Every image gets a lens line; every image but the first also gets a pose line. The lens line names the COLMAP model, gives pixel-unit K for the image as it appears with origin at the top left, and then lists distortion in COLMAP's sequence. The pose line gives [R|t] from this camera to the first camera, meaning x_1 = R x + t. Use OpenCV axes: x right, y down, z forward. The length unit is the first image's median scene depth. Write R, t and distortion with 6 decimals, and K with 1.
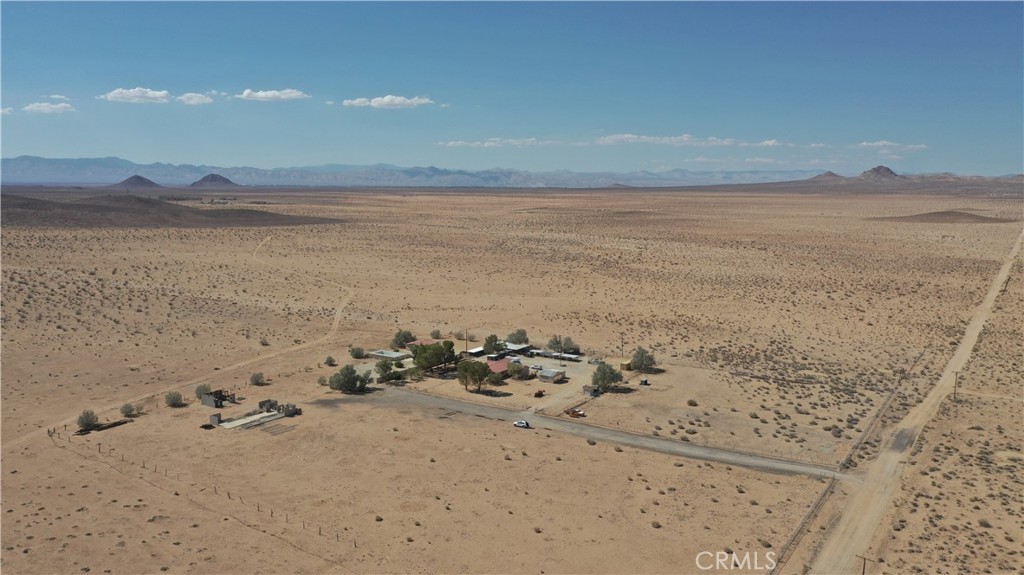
lens RADIAL K [[800.6, 0, 504.8], [0, 800.6, 284.8], [0, 0, 1]] dist [-0.002139, 0.001296]
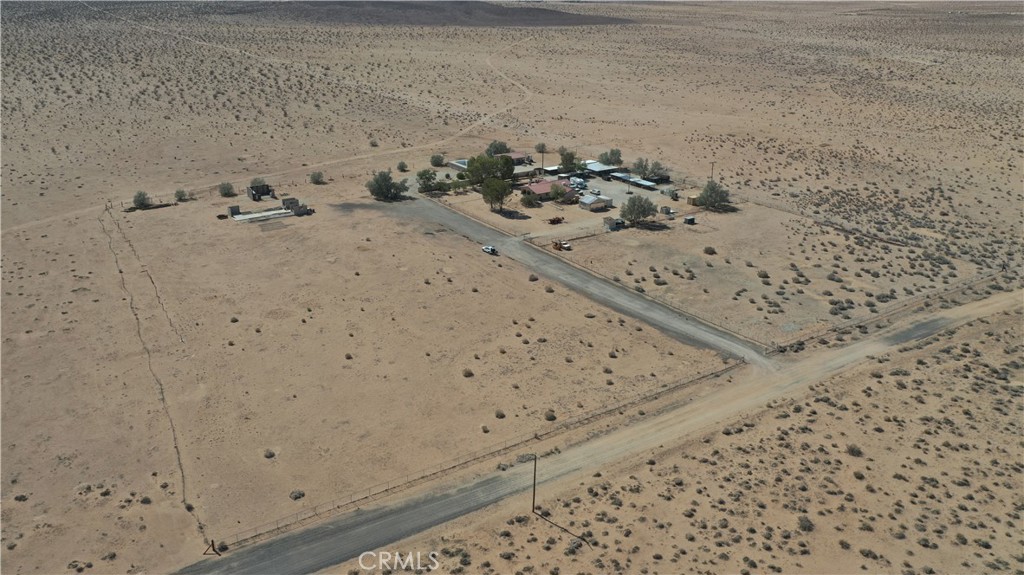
lens RADIAL K [[800.6, 0, 504.8], [0, 800.6, 284.8], [0, 0, 1]] dist [-0.002139, 0.001296]
pose [[0.914796, 0.139338, -0.379122, 0.324585], [-0.046057, 0.968477, 0.244810, -0.014258], [0.401282, -0.206490, 0.892376, 0.127488]]
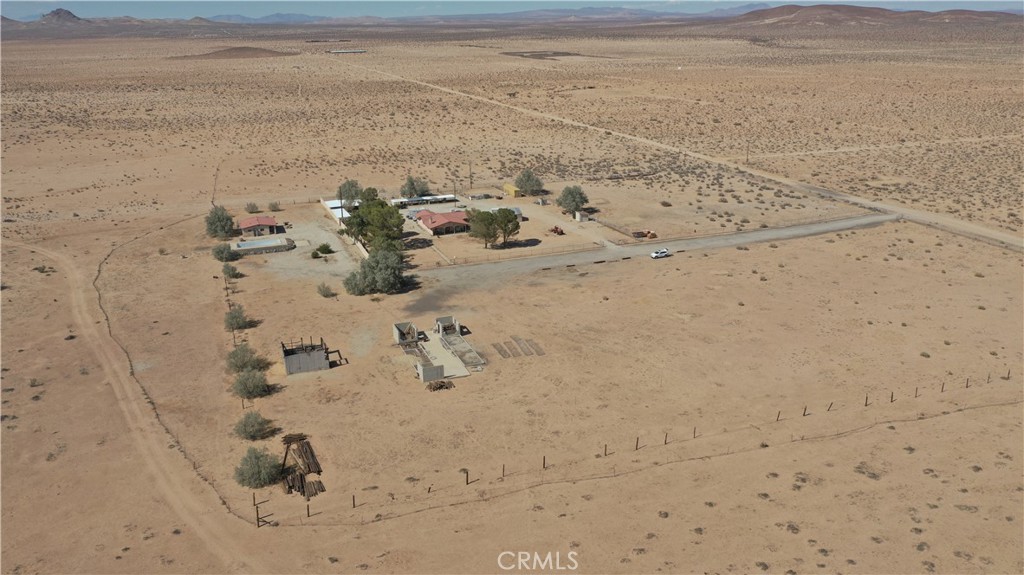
lens RADIAL K [[800.6, 0, 504.8], [0, 800.6, 284.8], [0, 0, 1]] dist [-0.002139, 0.001296]
pose [[0.587837, -0.263549, 0.764846, -0.601183], [0.119736, 0.963377, 0.239933, -0.016535], [-0.800069, -0.049462, 0.597865, 0.500249]]
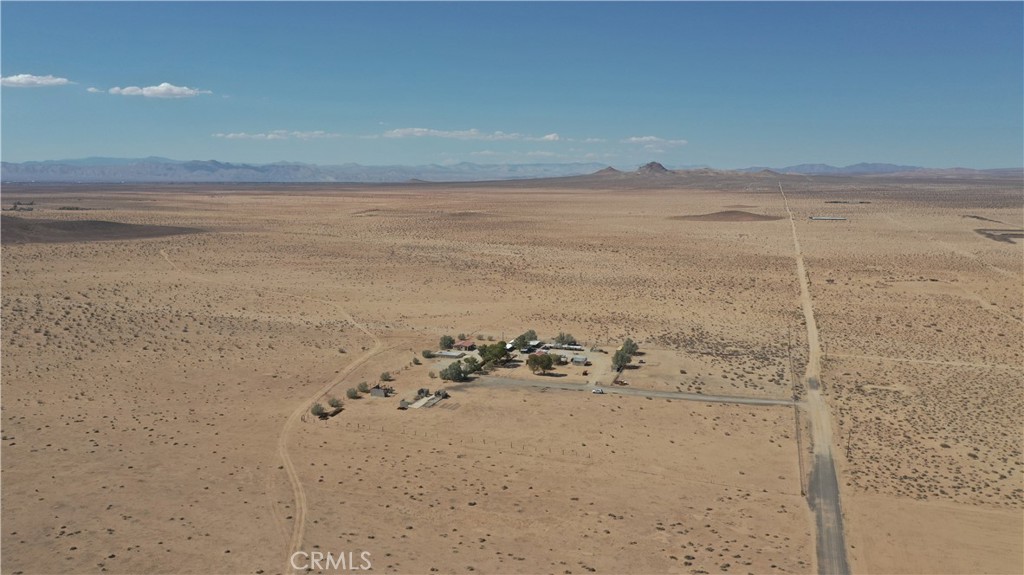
lens RADIAL K [[794.3, 0, 504.8], [0, 794.3, 300.5], [0, 0, 1]] dist [-0.004663, 0.000689]
pose [[0.966368, -0.044418, 0.253298, -0.437526], [0.037094, 0.998746, 0.033622, -0.050701], [-0.254474, -0.023095, 0.966804, -0.365420]]
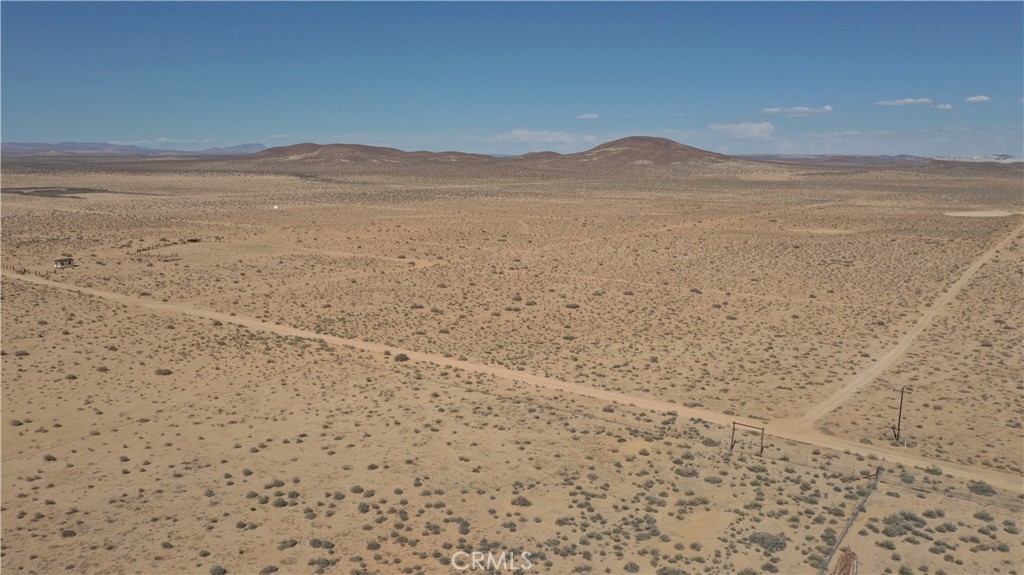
lens RADIAL K [[800.6, 0, 504.8], [0, 800.6, 284.8], [0, 0, 1]] dist [-0.002139, 0.001296]
pose [[0.036434, -0.158766, 0.986644, 0.062638], [0.122740, 0.980535, 0.153250, -0.057272], [-0.991770, 0.115517, 0.055212, 1.104260]]
